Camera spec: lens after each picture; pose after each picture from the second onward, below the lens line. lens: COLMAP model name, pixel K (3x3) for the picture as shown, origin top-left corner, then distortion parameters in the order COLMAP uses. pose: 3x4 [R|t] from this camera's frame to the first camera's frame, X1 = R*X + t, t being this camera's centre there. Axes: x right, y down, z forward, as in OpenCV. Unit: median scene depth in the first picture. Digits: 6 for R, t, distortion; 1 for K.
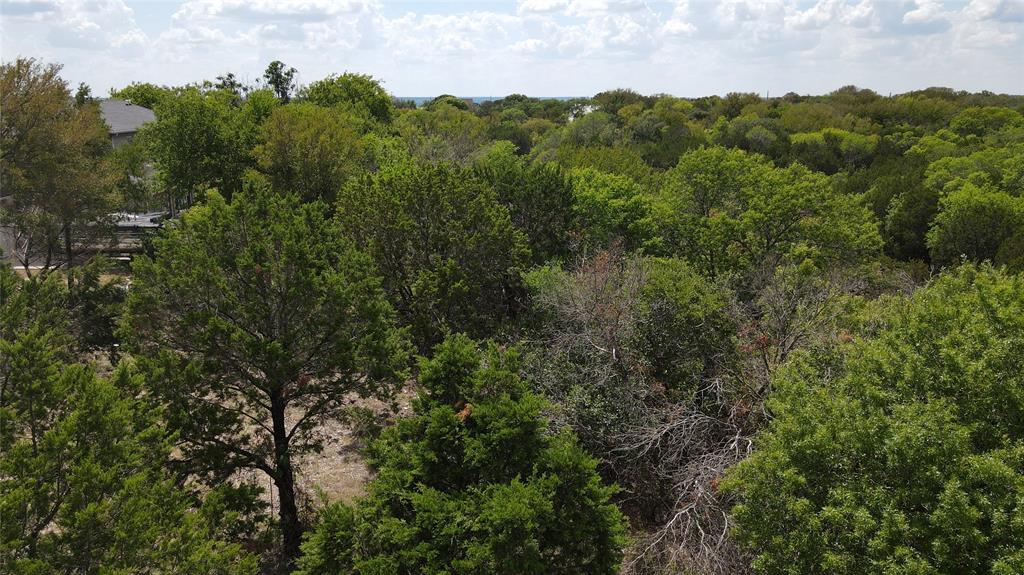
lens RADIAL K [[762.2, 0, 512.0], [0, 762.2, 287.5], [0, 0, 1]] dist [0.020659, 0.006880]
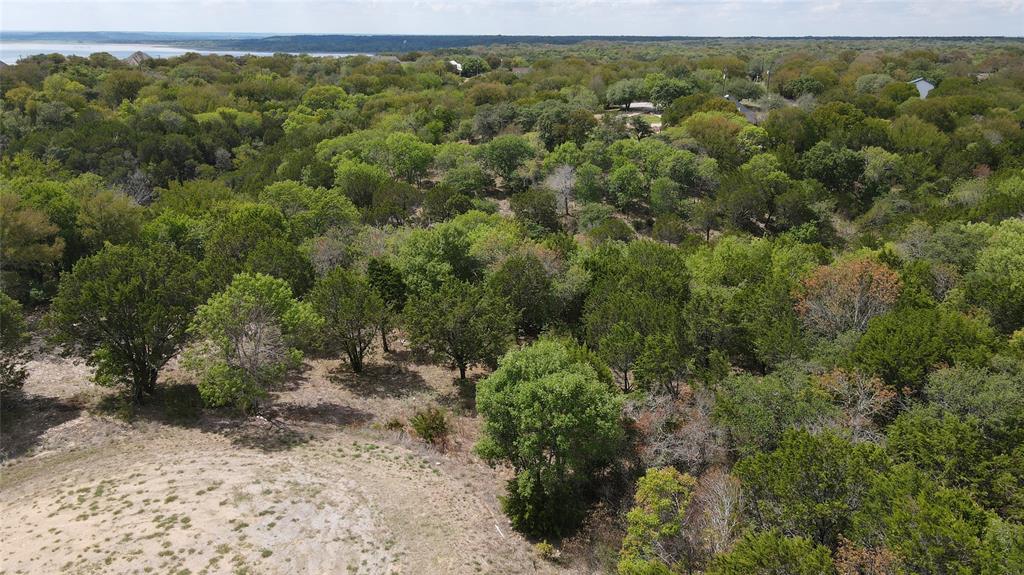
lens RADIAL K [[762.2, 0, 512.0], [0, 762.2, 287.5], [0, 0, 1]] dist [0.020659, 0.006880]
pose [[0.687026, -0.221848, 0.691939, -0.123611], [0.167225, 0.974966, 0.146553, -0.013964], [-0.707129, 0.015024, 0.706925, -0.144654]]
